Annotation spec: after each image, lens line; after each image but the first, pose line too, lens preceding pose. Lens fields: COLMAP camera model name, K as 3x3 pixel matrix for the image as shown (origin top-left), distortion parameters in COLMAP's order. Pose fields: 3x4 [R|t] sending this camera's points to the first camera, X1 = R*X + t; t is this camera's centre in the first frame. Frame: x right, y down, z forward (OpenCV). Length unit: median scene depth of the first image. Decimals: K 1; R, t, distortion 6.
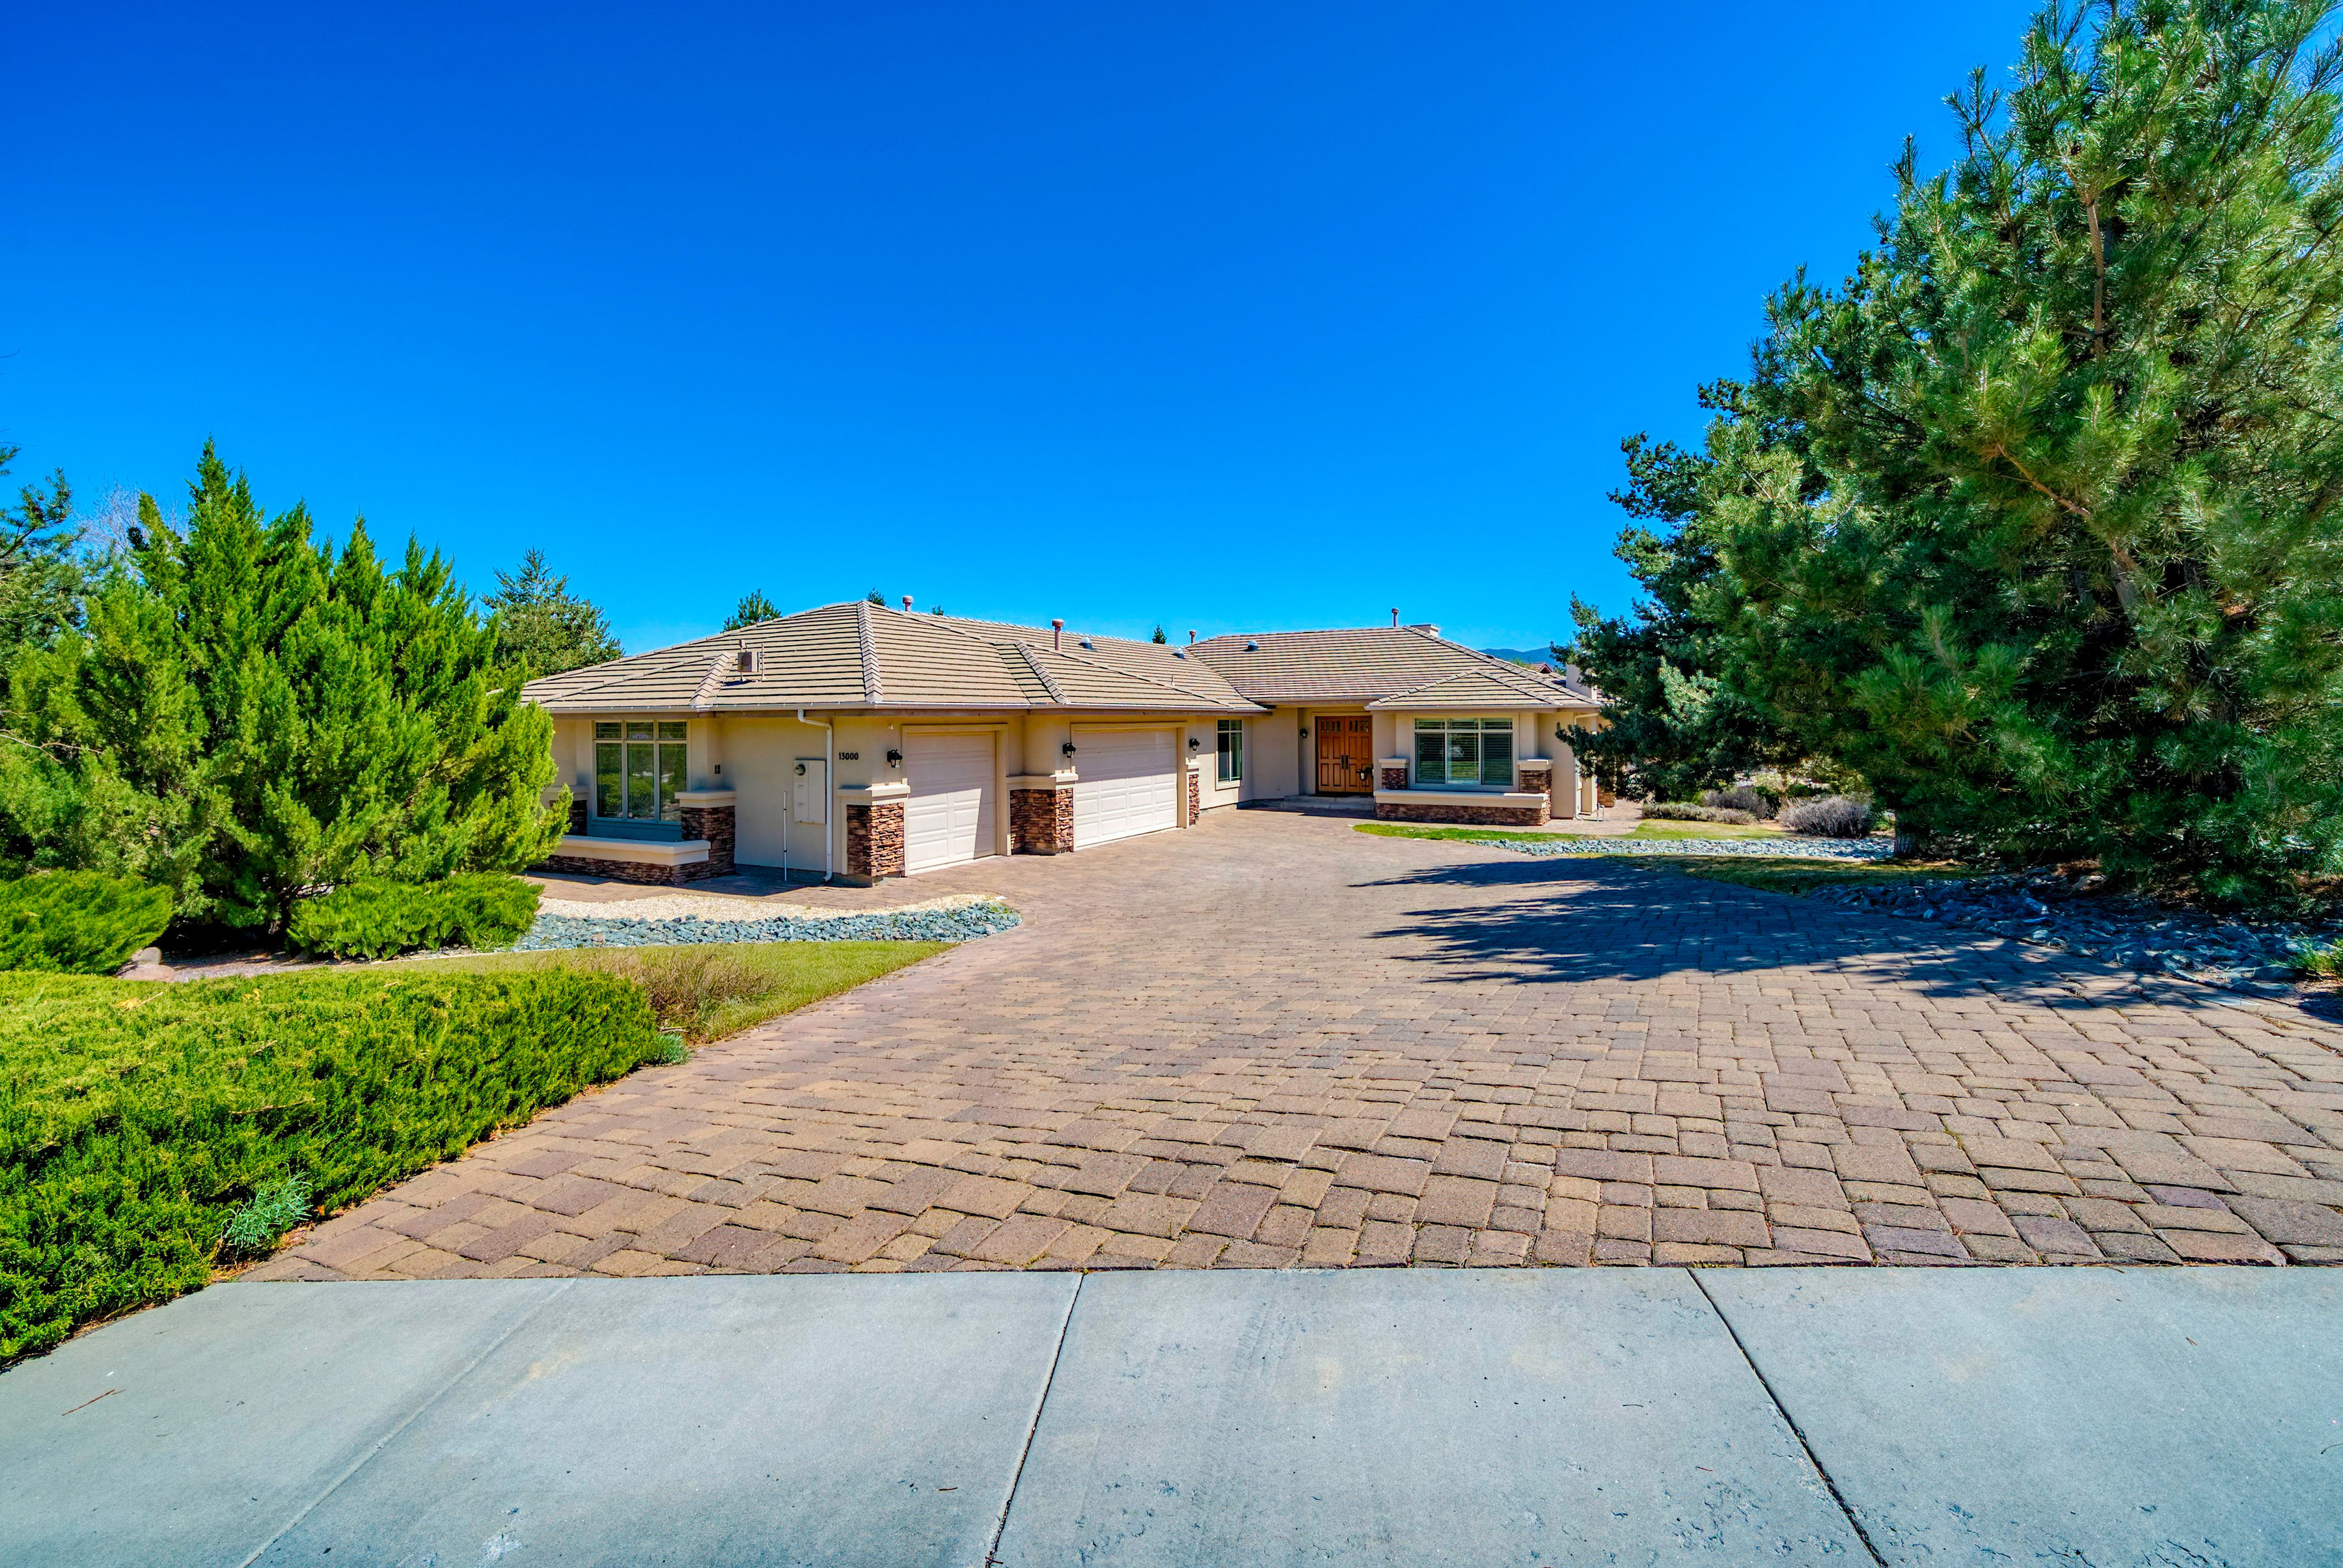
lens RADIAL K [[1020.0, 0, 1175.5], [0, 1020.0, 734.3], [0, 0, 1]] dist [-0.001302, -0.000029]
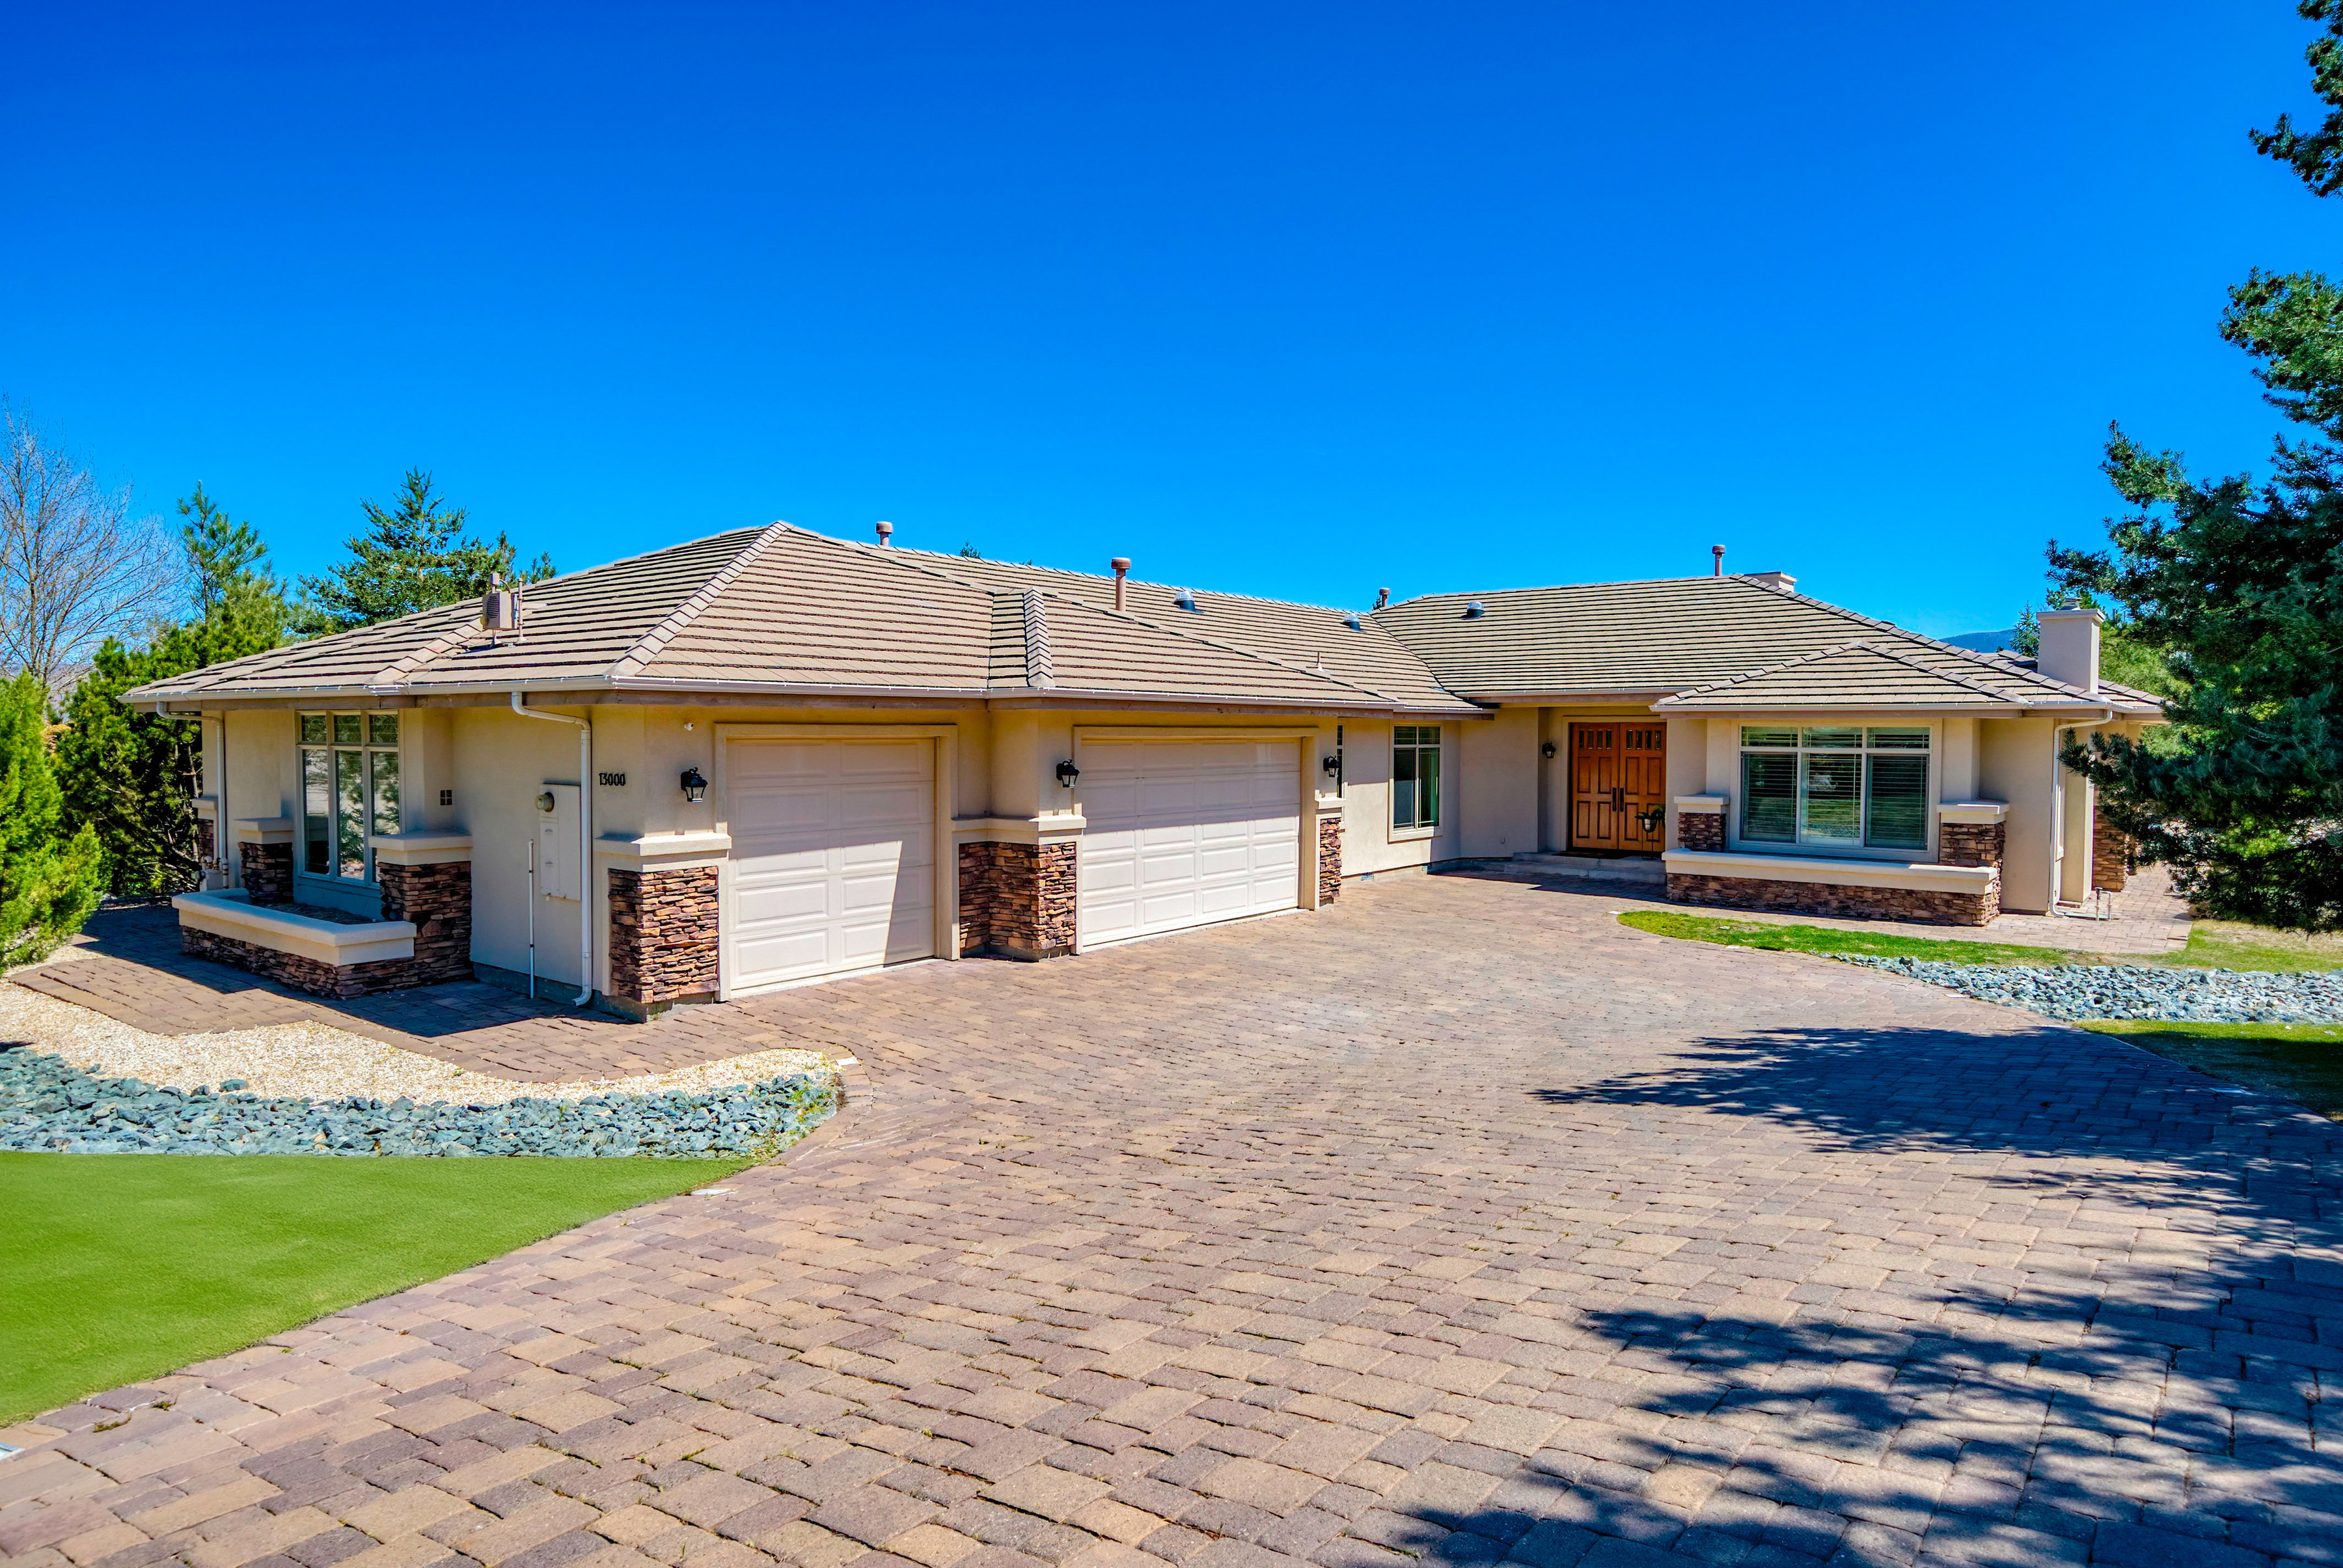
lens RADIAL K [[1358.1, 0, 1171.2], [0, 1358.1, 790.2], [0, 0, 1]] dist [0.020575, -0.001137]
pose [[0.983940, 0.018296, -0.177561, 0.081637], [-0.013053, 0.999445, 0.030651, 0.000922], [0.178023, -0.027841, 0.983632, 0.275913]]
